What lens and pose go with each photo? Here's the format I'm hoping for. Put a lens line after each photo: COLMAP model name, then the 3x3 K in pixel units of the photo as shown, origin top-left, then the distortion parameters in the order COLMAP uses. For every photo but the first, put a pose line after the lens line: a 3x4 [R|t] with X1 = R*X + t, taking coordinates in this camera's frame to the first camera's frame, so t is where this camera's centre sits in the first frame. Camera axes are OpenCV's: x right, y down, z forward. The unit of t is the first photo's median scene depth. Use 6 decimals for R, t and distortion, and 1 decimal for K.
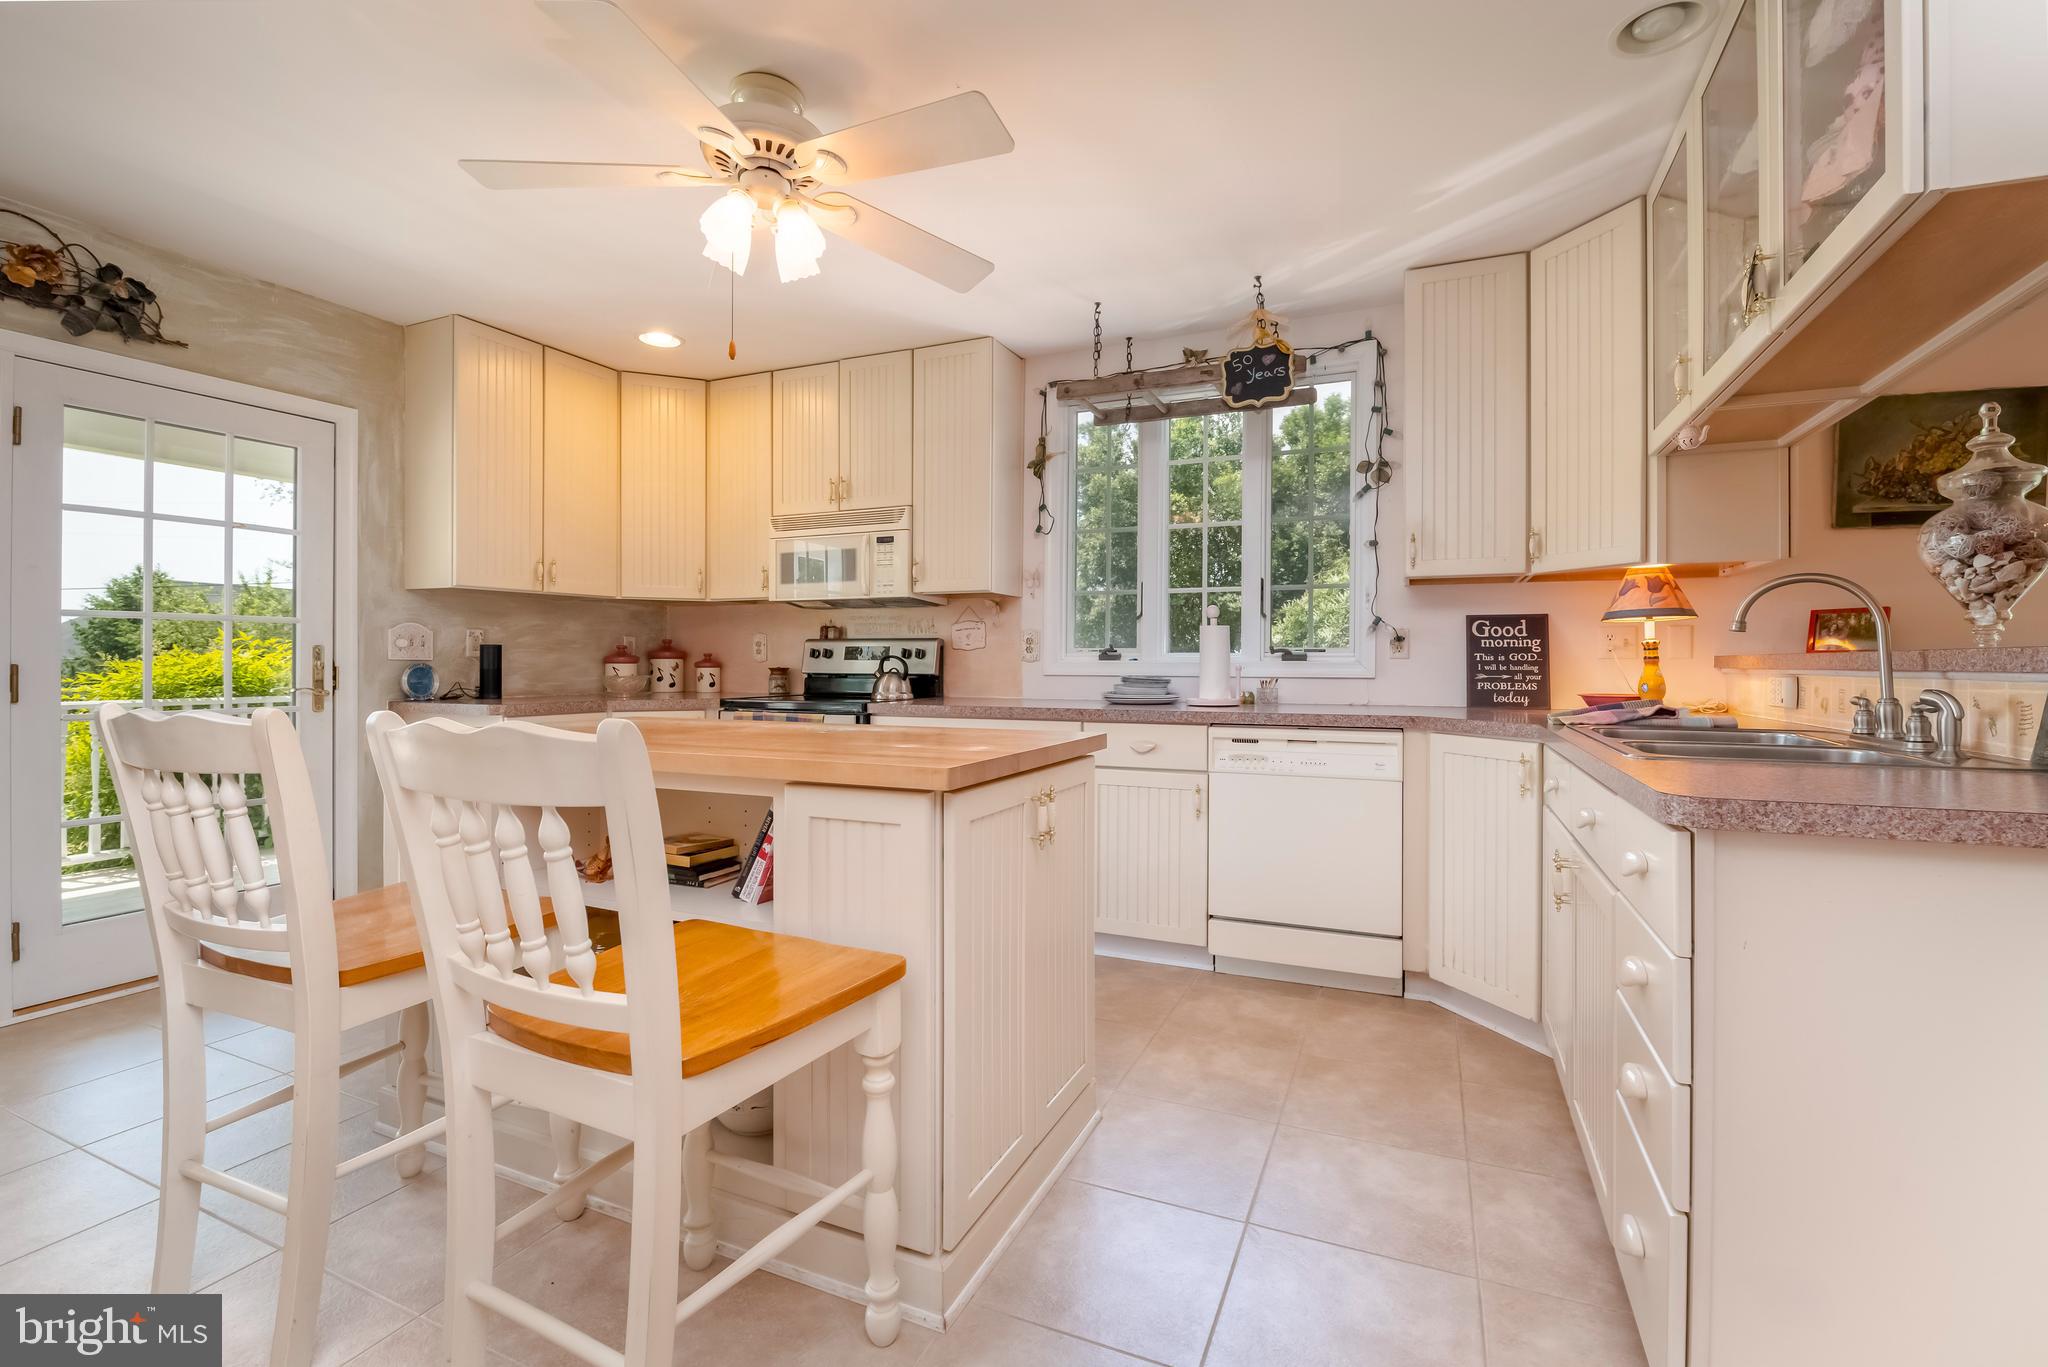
lens RADIAL K [[890.1, 0, 1042.2], [0, 890.1, 660.2], [0, 0, 1]] dist [-0.002641, -0.007058]
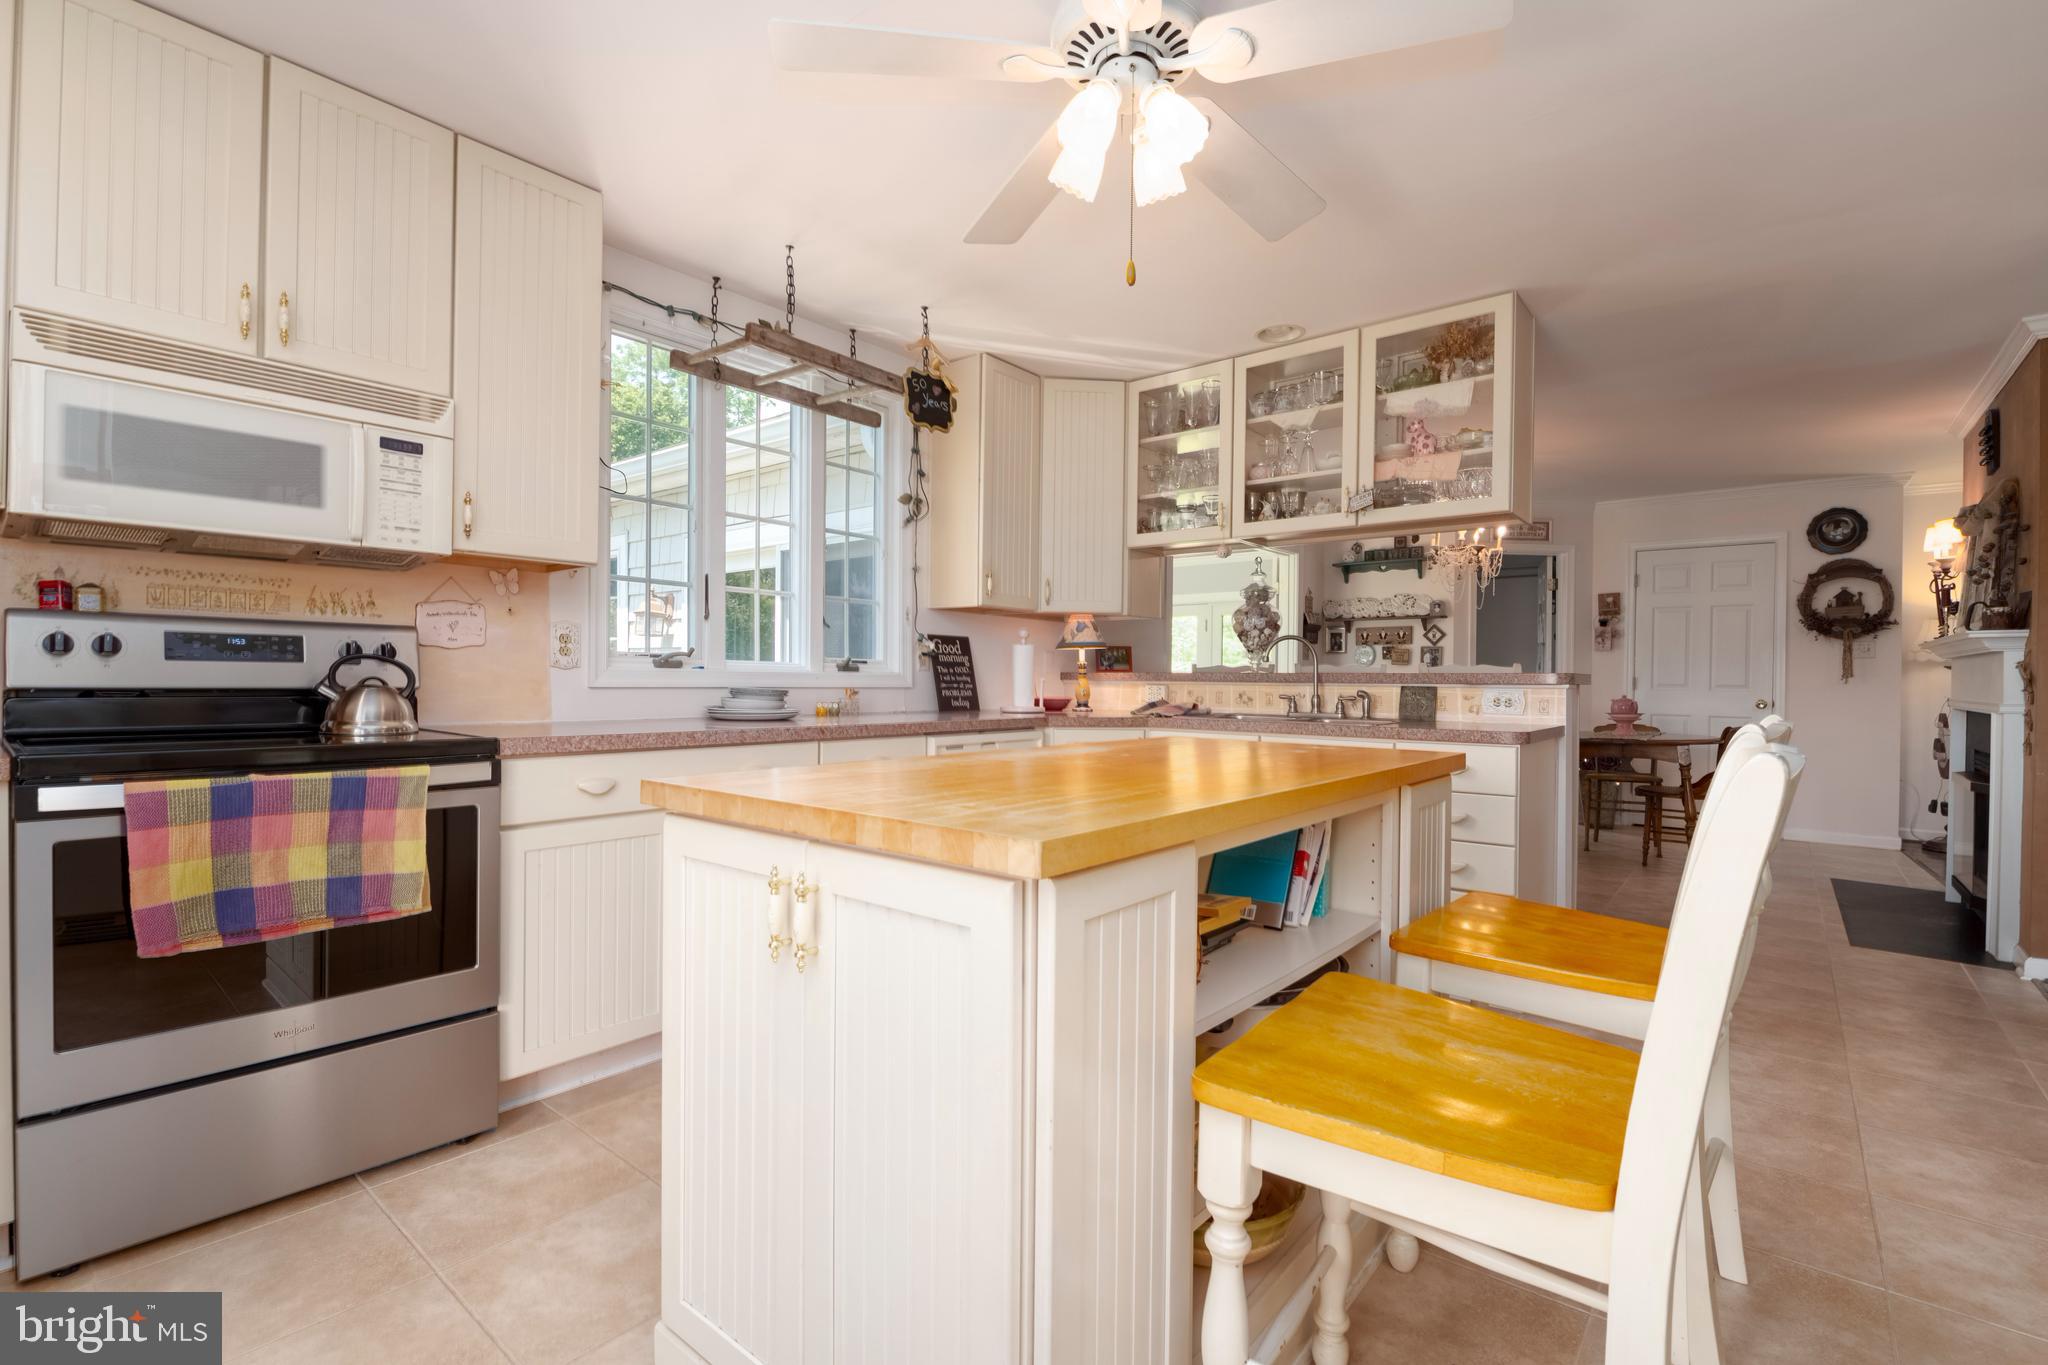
lens RADIAL K [[926.0, 0, 1036.6], [0, 926.0, 685.0], [0, 0, 1]] dist [0.001383, 0.000012]
pose [[0.266932, -0.004912, 0.963703, -0.712775], [-0.011397, 0.999901, 0.008254, 0.004764], [-0.963648, -0.013186, 0.266849, 0.525633]]
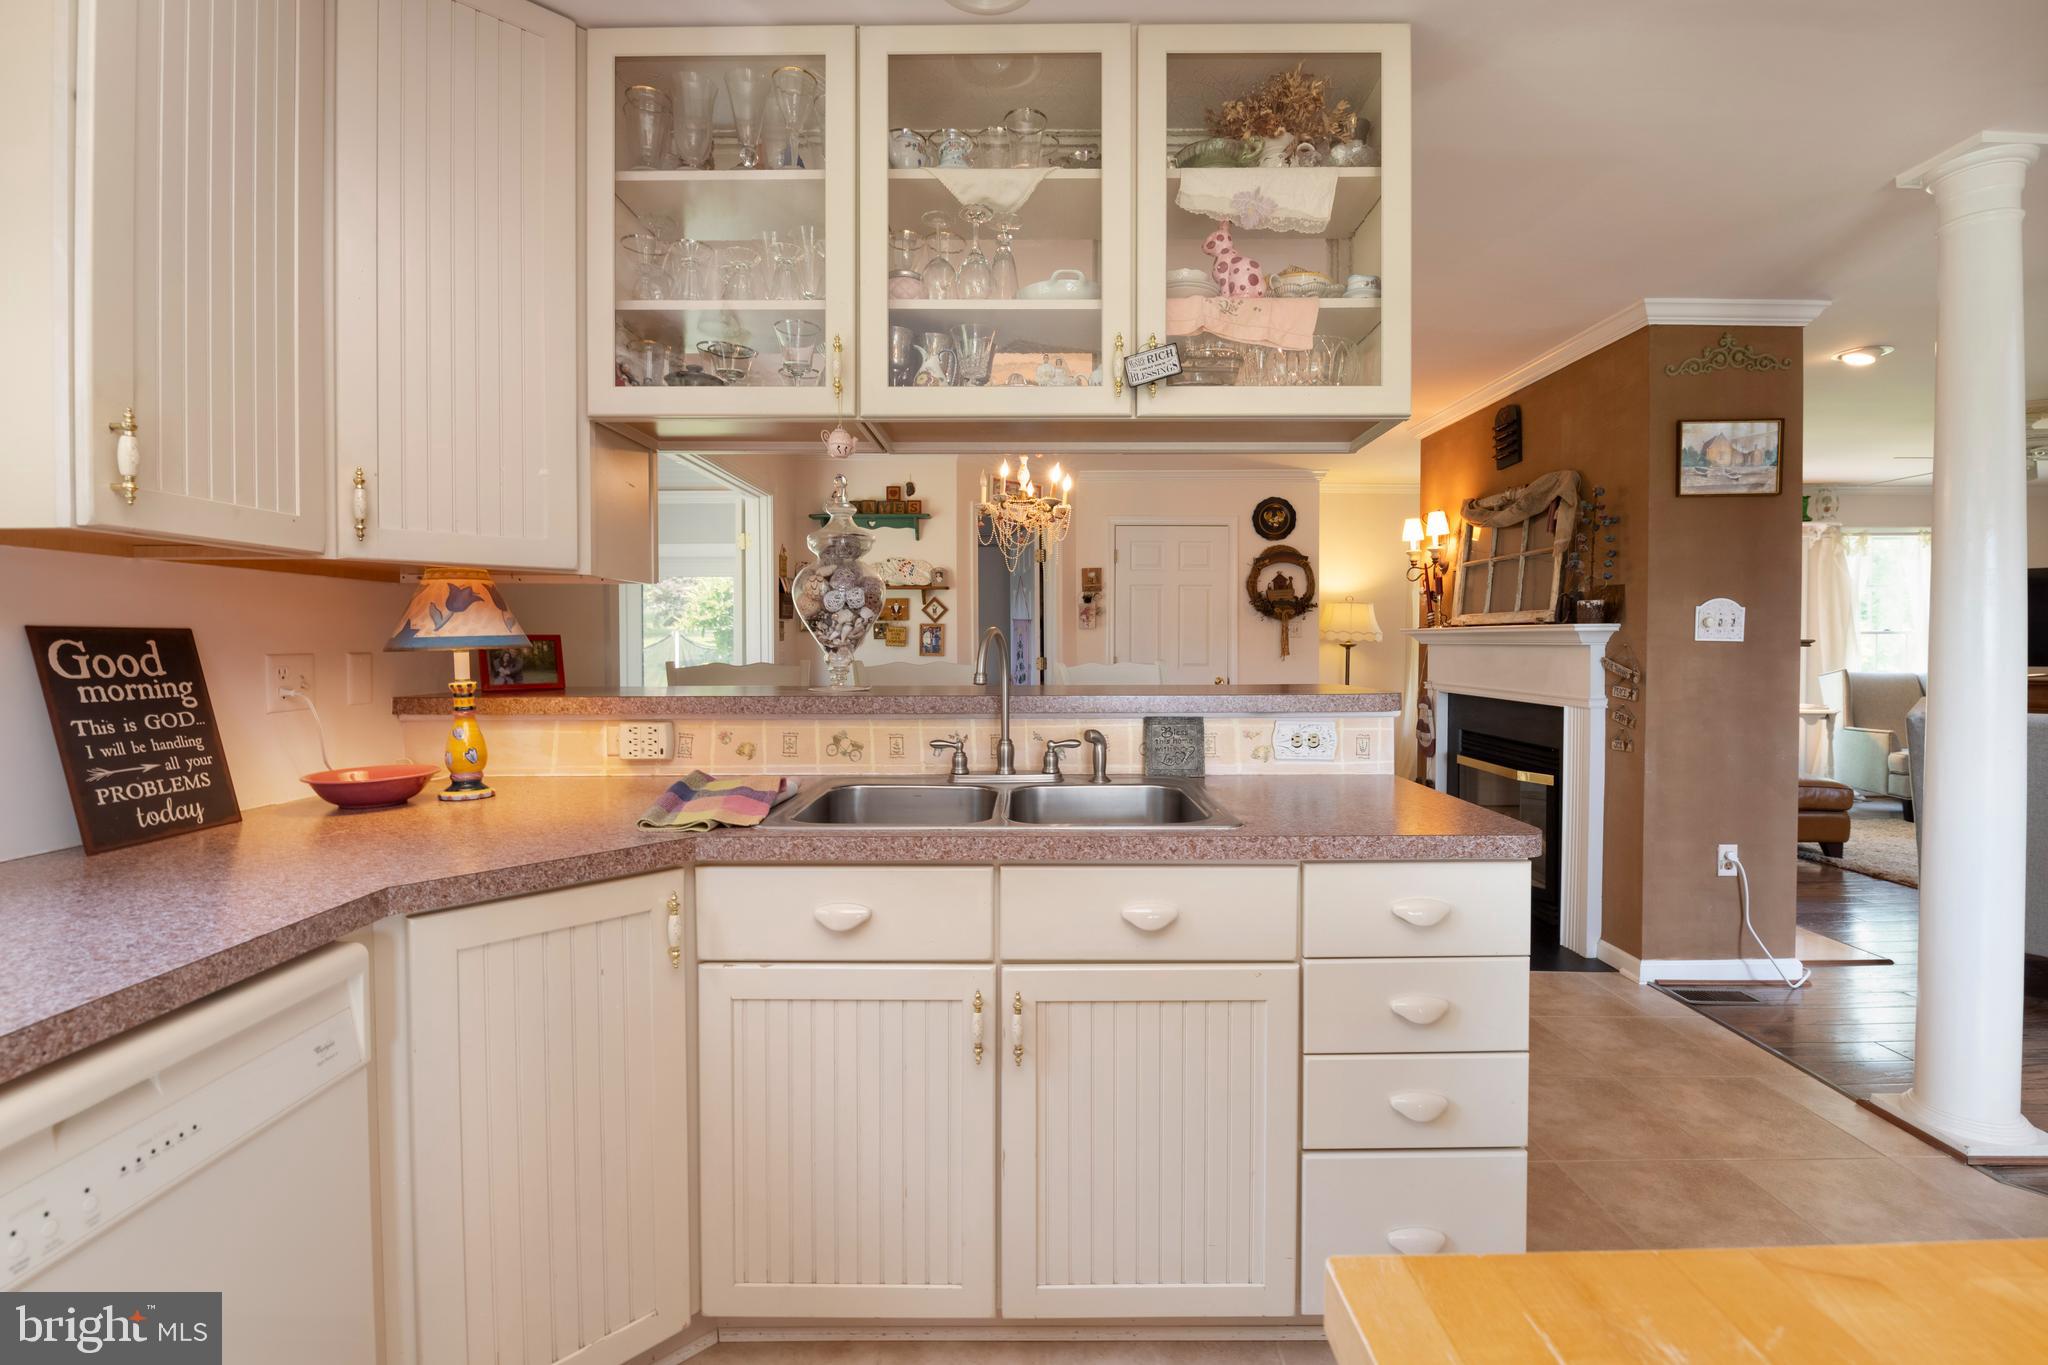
lens RADIAL K [[890.1, 0, 1042.2], [0, 890.1, 659.2], [0, 0, 1]] dist [-0.002641, -0.007058]
pose [[-0.407290, -0.017847, 0.913125, -0.061585], [0.000314, 0.999806, 0.019681, -0.041215], [-0.913299, 0.008303, -0.407205, 0.711454]]
